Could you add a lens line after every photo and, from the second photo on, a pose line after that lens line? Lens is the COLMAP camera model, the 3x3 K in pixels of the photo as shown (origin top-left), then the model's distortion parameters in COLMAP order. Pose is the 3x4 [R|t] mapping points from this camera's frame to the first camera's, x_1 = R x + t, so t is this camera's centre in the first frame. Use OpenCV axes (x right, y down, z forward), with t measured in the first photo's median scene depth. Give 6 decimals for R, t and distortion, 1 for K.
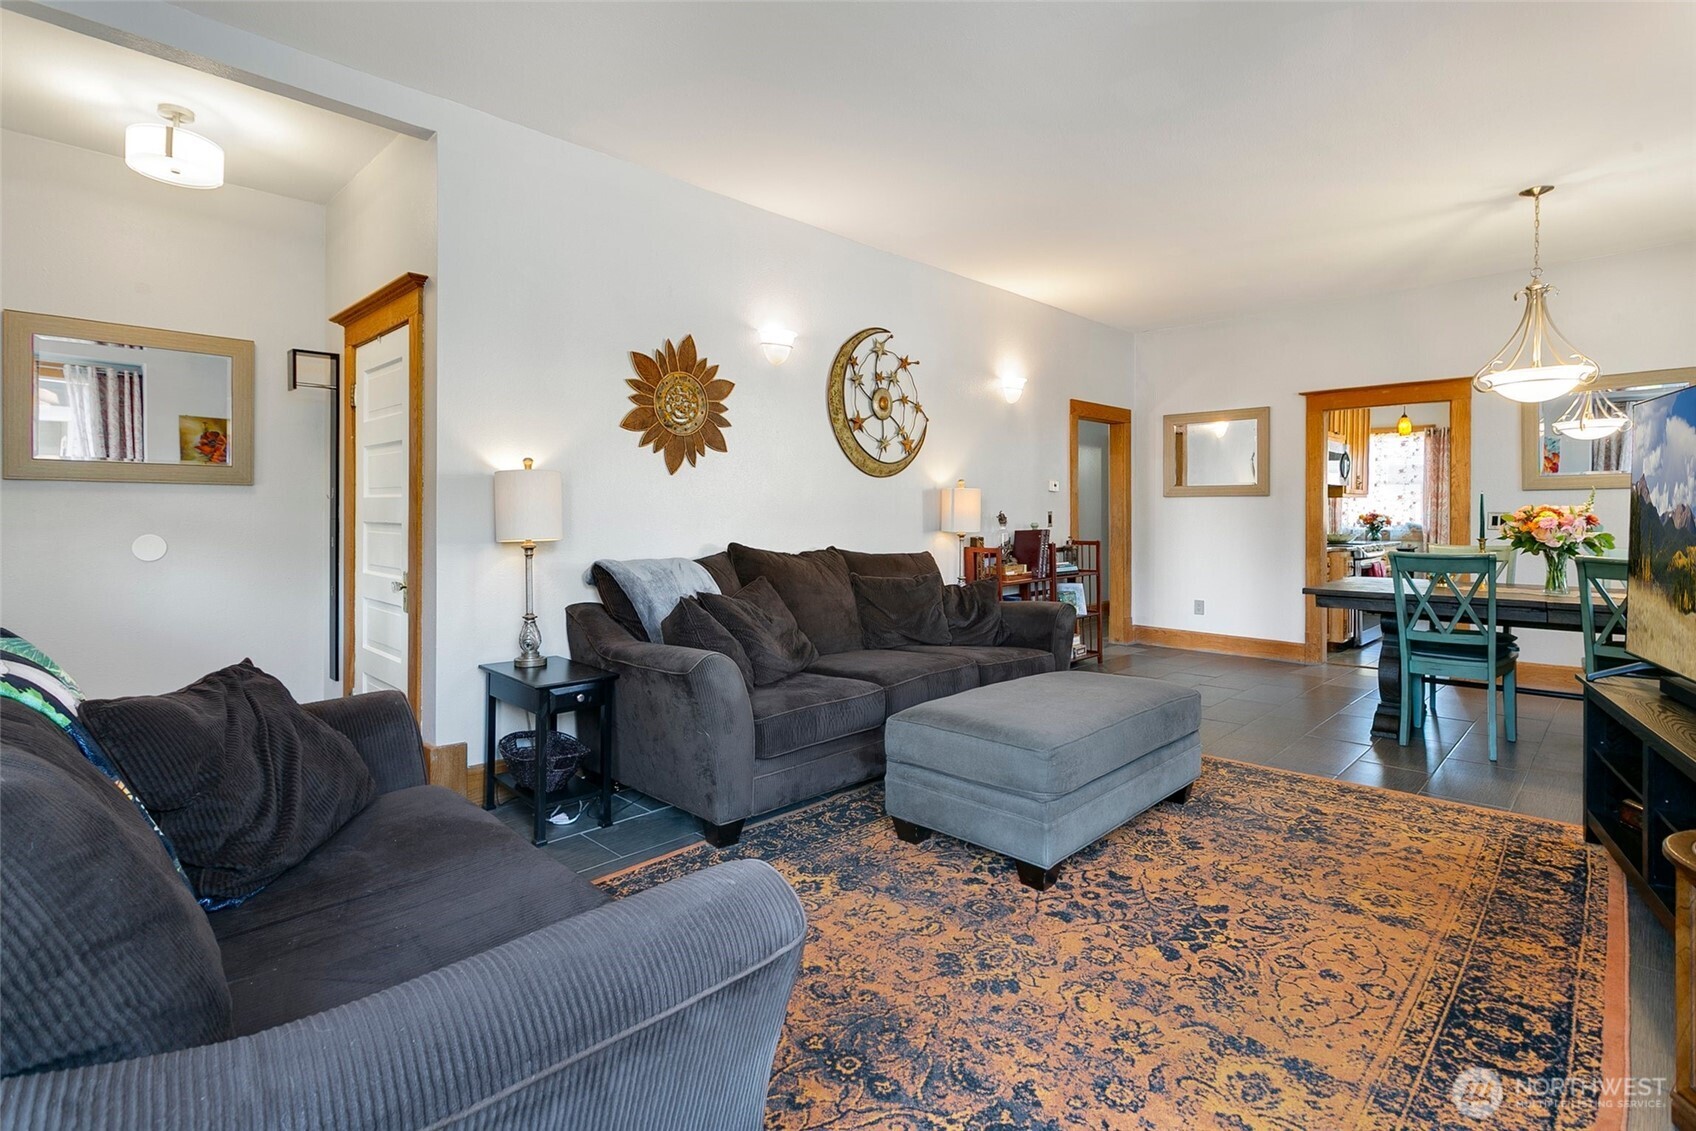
lens RADIAL K [[805.5, 0, 885.1], [0, 805.5, 519.2], [0, 0, 1]] dist [0.012572, 0.000203]
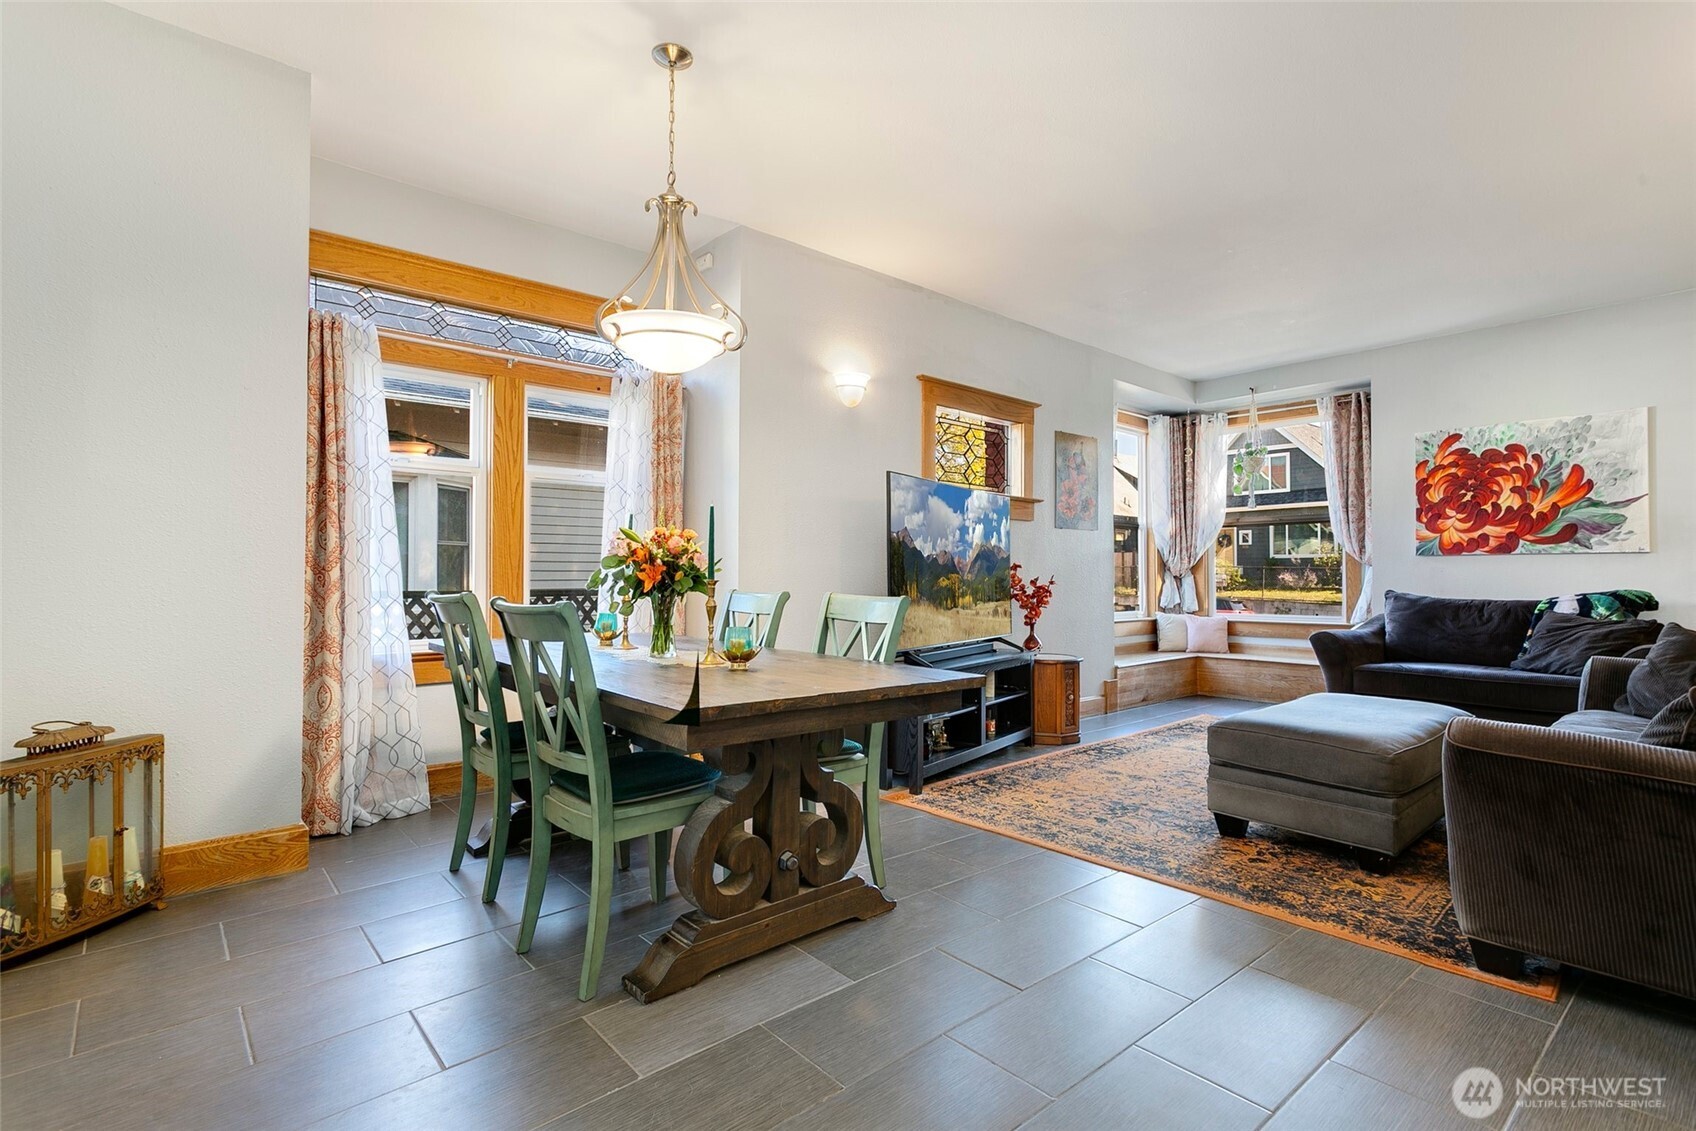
lens RADIAL K [[805.5, 0, 855.5], [0, 805.5, 566.6], [0, 0, 1]] dist [0.012572, 0.000203]
pose [[-0.995260, -0.002375, 0.097222, 0.914440], [-0.002411, 0.999997, -0.000262, 0.017482], [-0.097221, -0.000495, -0.995263, 2.562307]]
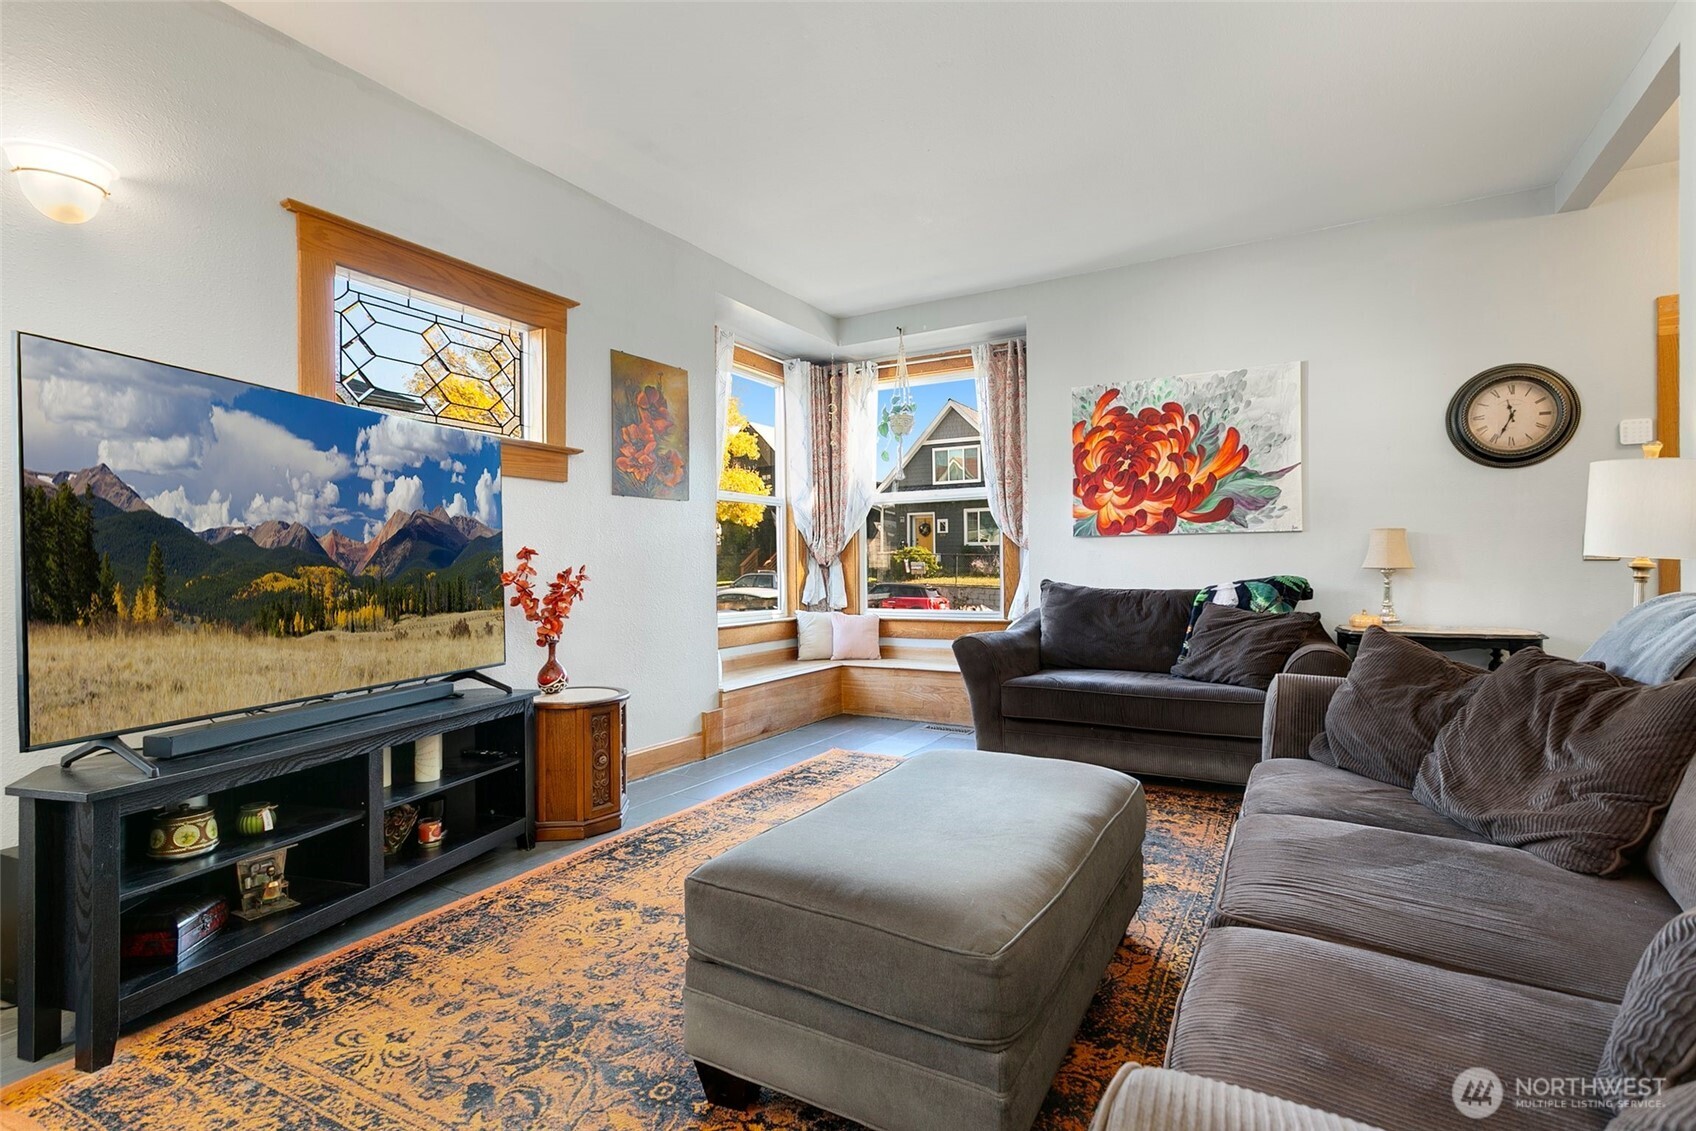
lens RADIAL K [[805.5, 0, 856.9], [0, 805.5, 564.7], [0, 0, 1]] dist [0.012572, 0.000203]
pose [[-0.973283, 0.007517, -0.229485, 0.497473], [0.005168, 0.999928, 0.010835, 0.023742], [0.229550, 0.009360, -0.973252, 1.866114]]
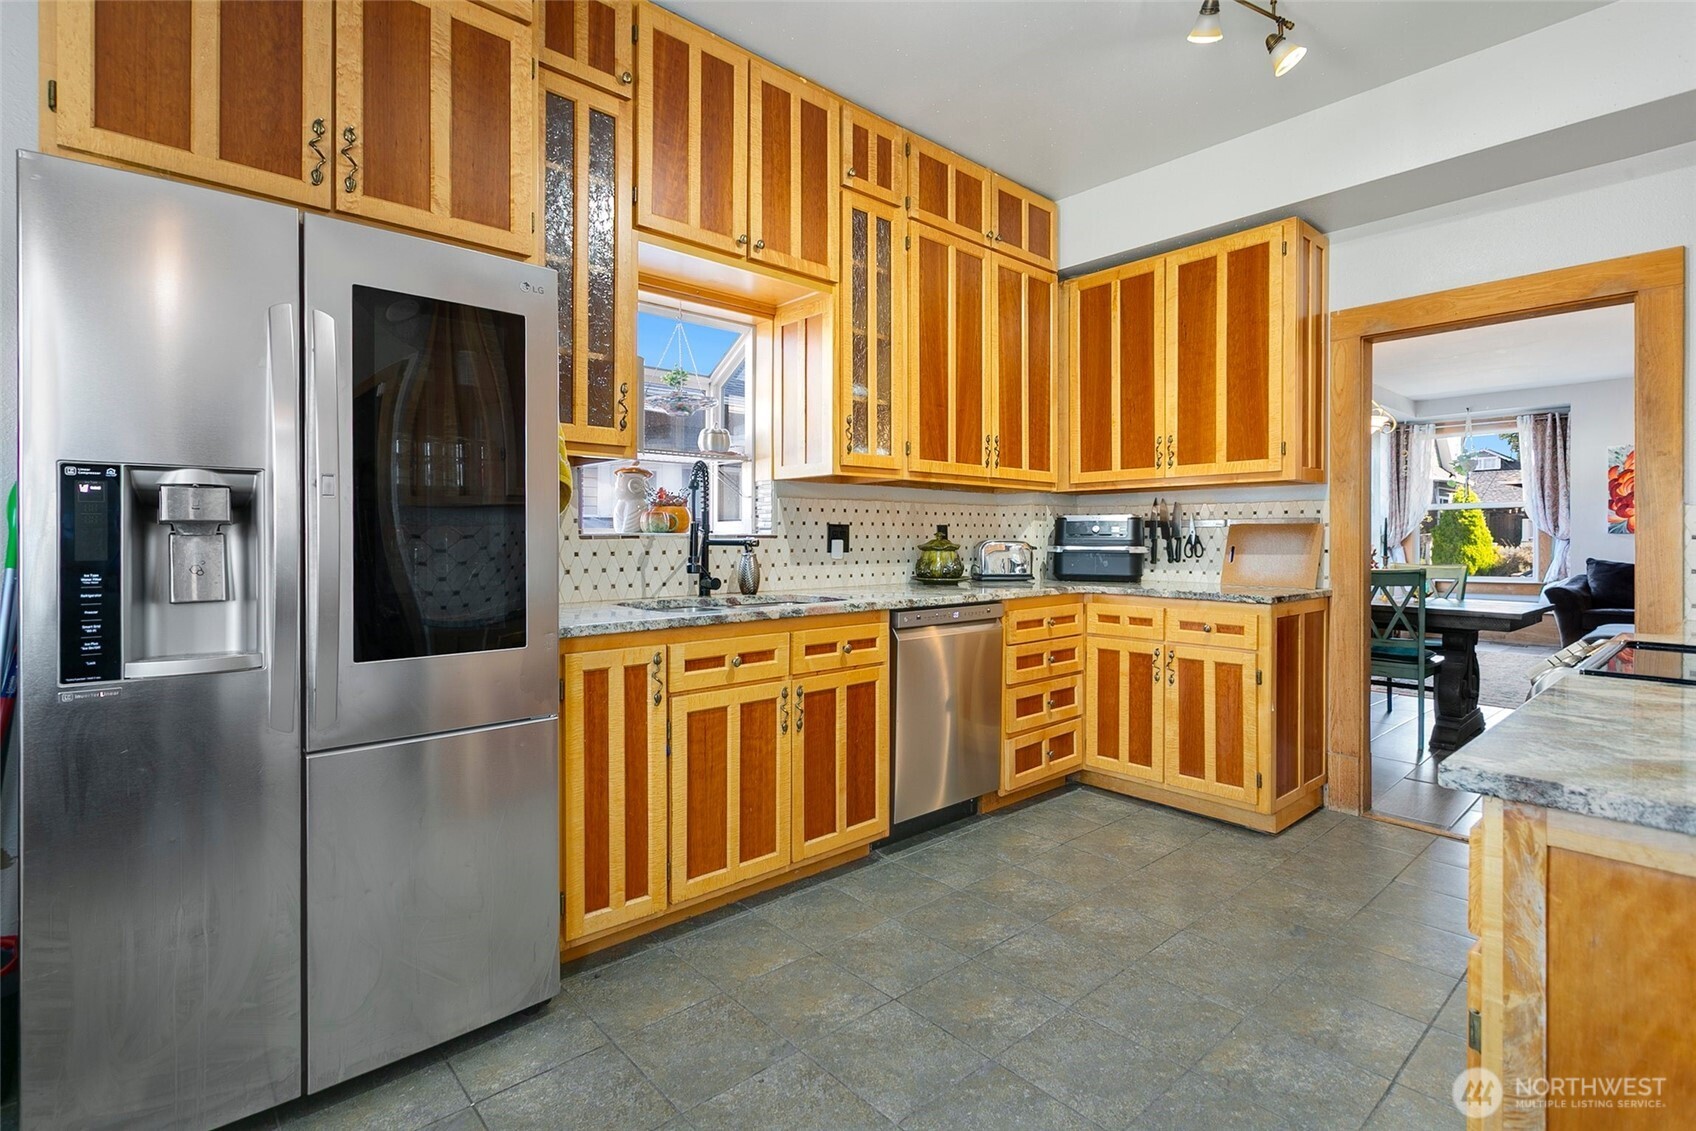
lens RADIAL K [[805.5, 0, 852.1], [0, 805.5, 554.0], [0, 0, 1]] dist [0.012572, 0.000203]
pose [[-0.996753, 0.001913, 0.080491, 2.228620], [0.004311, 0.999552, 0.029629, -0.042039], [-0.080398, 0.029880, -0.996315, 3.546591]]
